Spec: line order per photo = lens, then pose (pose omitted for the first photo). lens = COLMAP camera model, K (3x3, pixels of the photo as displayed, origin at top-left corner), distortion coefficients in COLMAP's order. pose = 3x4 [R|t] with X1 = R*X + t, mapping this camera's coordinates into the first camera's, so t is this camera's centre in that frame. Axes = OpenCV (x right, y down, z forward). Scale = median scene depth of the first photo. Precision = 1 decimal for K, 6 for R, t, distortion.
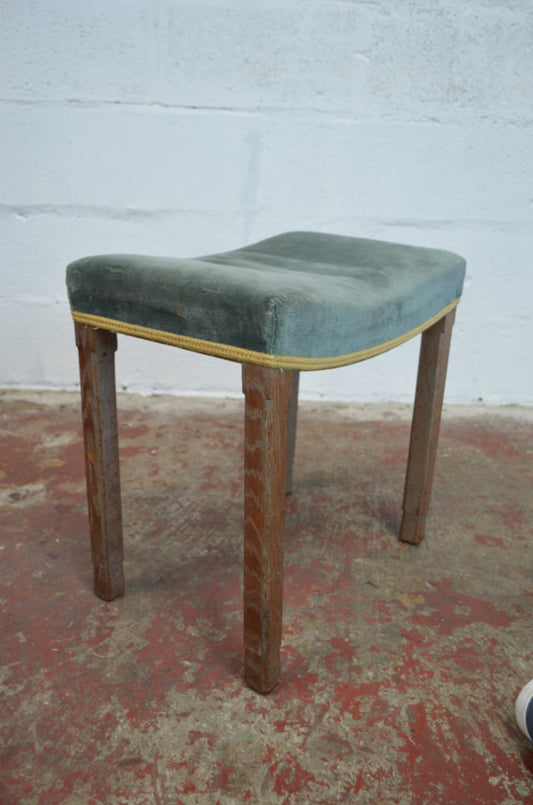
lens RADIAL K [[694.3, 0, 268.5], [0, 694.3, 402.7], [0, 0, 1]] dist [-0.006264, -0.008207]
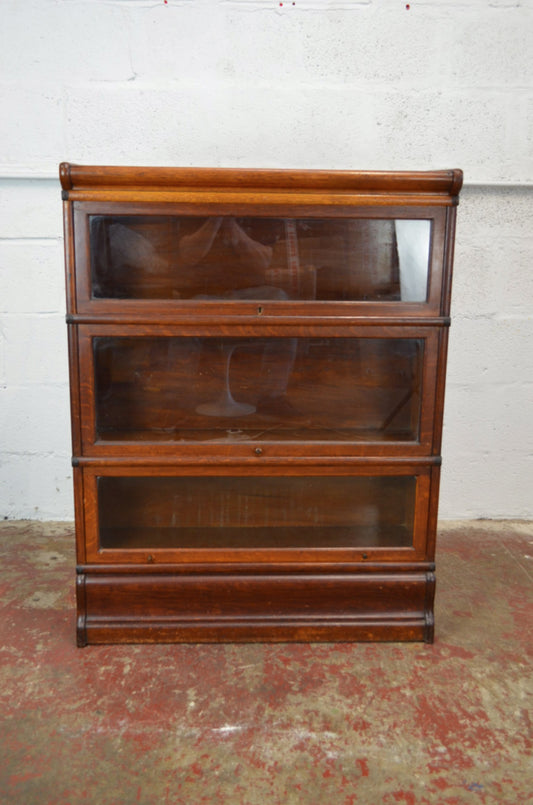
lens RADIAL K [[885.0, 0, 266.4], [0, 885.0, 402.4], [0, 0, 1]] dist [-0.005511, -0.008483]
pose [[0.997704, -0.031000, 0.060216, -0.192286], [0.037793, 0.992628, -0.115158, -0.050173], [-0.056202, 0.117169, 0.991520, -0.855667]]
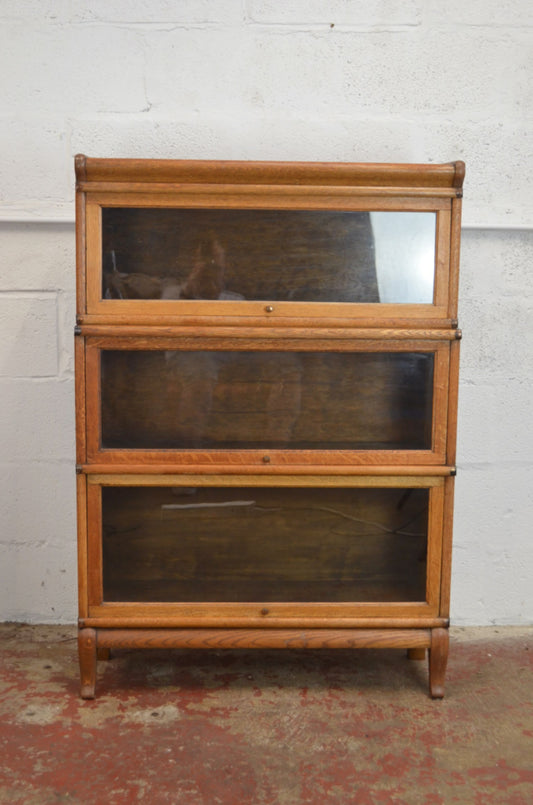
lens RADIAL K [[1143.1, 0, 265.4], [0, 1143.1, 403.7], [0, 0, 1]] dist [-0.014328, 0.028823]
pose [[0.998645, -0.024286, 0.046026, -0.234386], [0.032480, 0.981893, -0.186633, -0.022862], [-0.040660, 0.187875, 0.981351, -1.045300]]
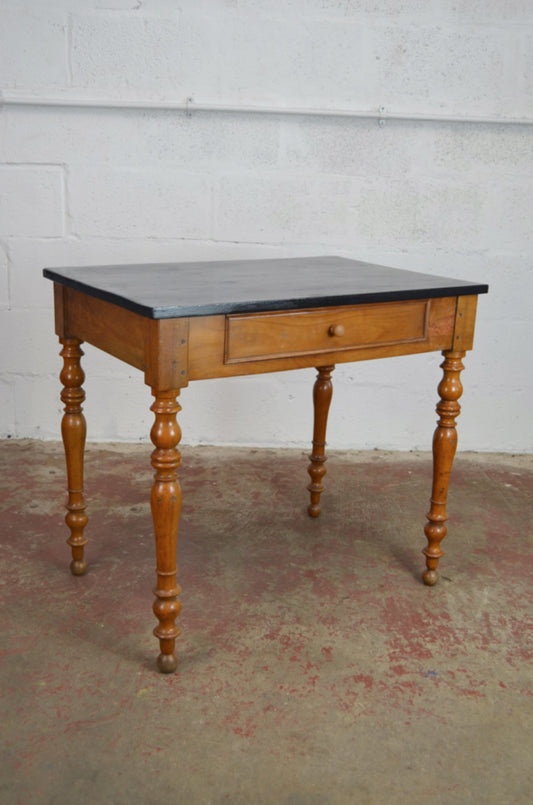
lens RADIAL K [[885.0, 0, 266.4], [0, 885.0, 402.4], [0, 0, 1]] dist [-0.005511, -0.008483]
pose [[0.999186, -0.005522, 0.039969, -0.140741], [0.008374, 0.997403, -0.071529, 0.037620], [-0.039470, 0.071806, 0.996637, -0.921935]]
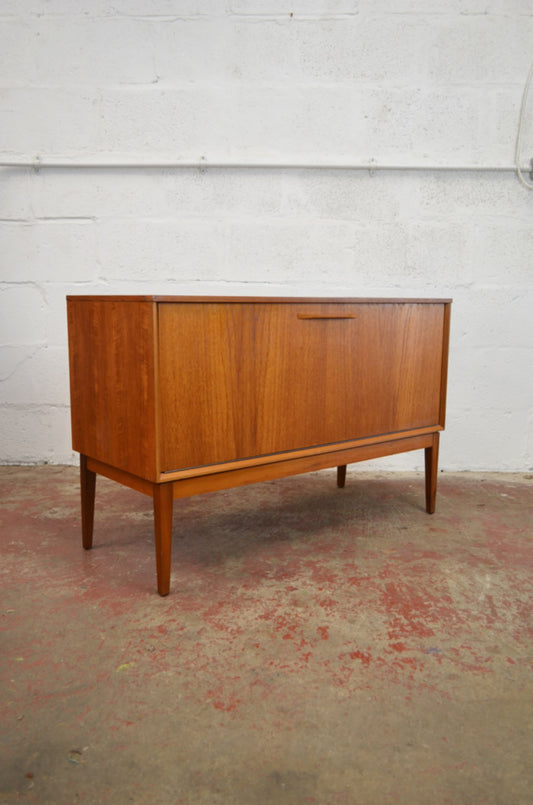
lens RADIAL K [[706.8, 0, 267.2], [0, 706.8, 403.3], [0, 0, 1]] dist [-0.015578, -0.004028]
pose [[0.999747, -0.021699, -0.005992, -0.064366], [0.020084, 0.979997, -0.197998, 0.198690], [0.010168, 0.197827, 0.980184, -0.628050]]
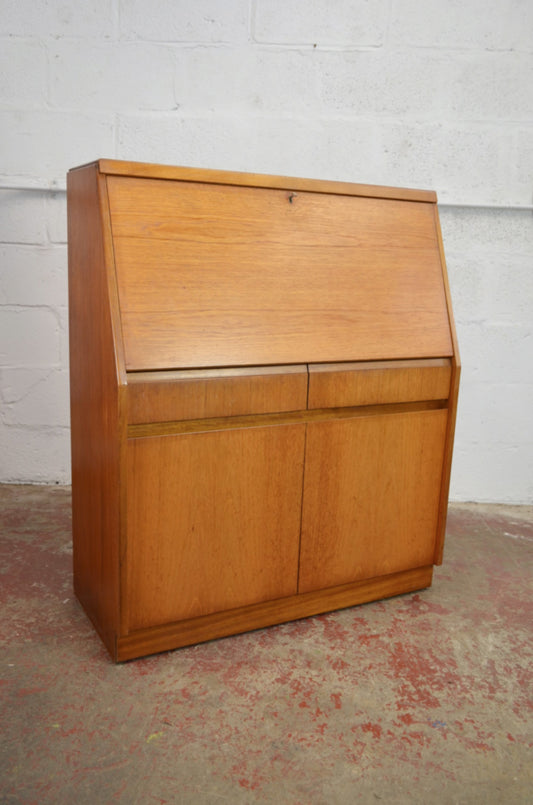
lens RADIAL K [[728.9, 0, 266.9], [0, 728.9, 403.6], [0, 0, 1]] dist [-0.008995, -0.005818]
pose [[0.999980, 0.006245, 0.000971, -0.108526], [-0.006038, 0.989361, -0.145354, 0.032427], [-0.001868, 0.145345, 0.989379, -0.743982]]
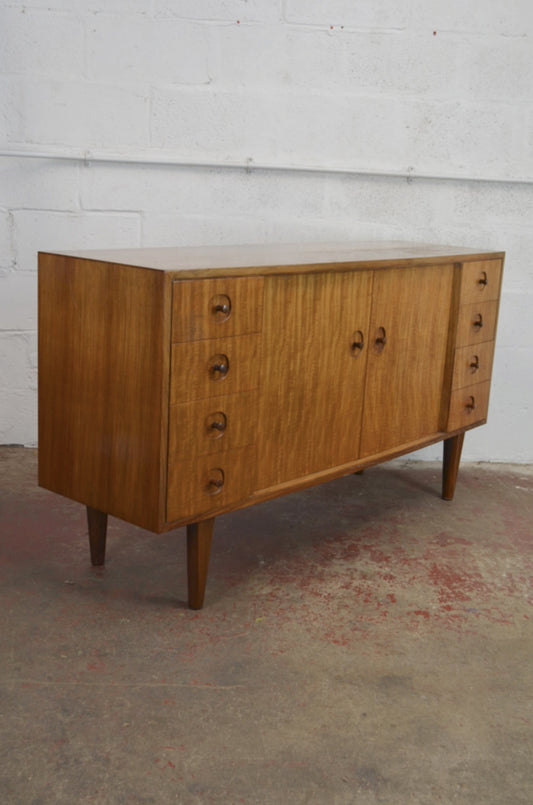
lens RADIAL K [[976.0, 0, 266.3], [0, 976.0, 400.9], [0, 0, 1]] dist [-0.009766, 0.001024]
pose [[0.996856, 0.001197, 0.079226, -0.395783], [0.008170, 0.993003, -0.117810, 0.162020], [-0.078813, 0.118087, 0.989871, -1.489397]]
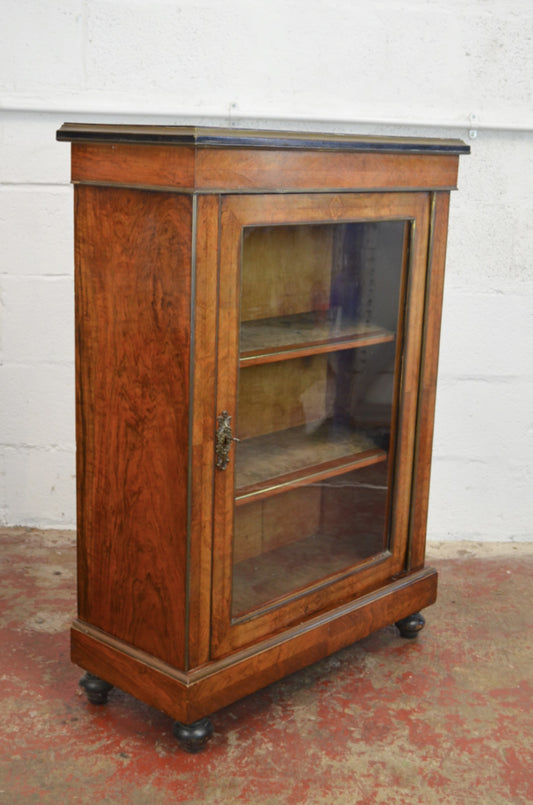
lens RADIAL K [[1115.3, 0, 269.0], [0, 1115.3, 404.6], [0, 0, 1]] dist [-0.006250, -0.021100]
pose [[0.999026, -0.003211, 0.044016, -0.256841], [0.007898, 0.994257, -0.106726, -0.037189], [-0.043421, 0.106970, 0.993314, -0.916761]]
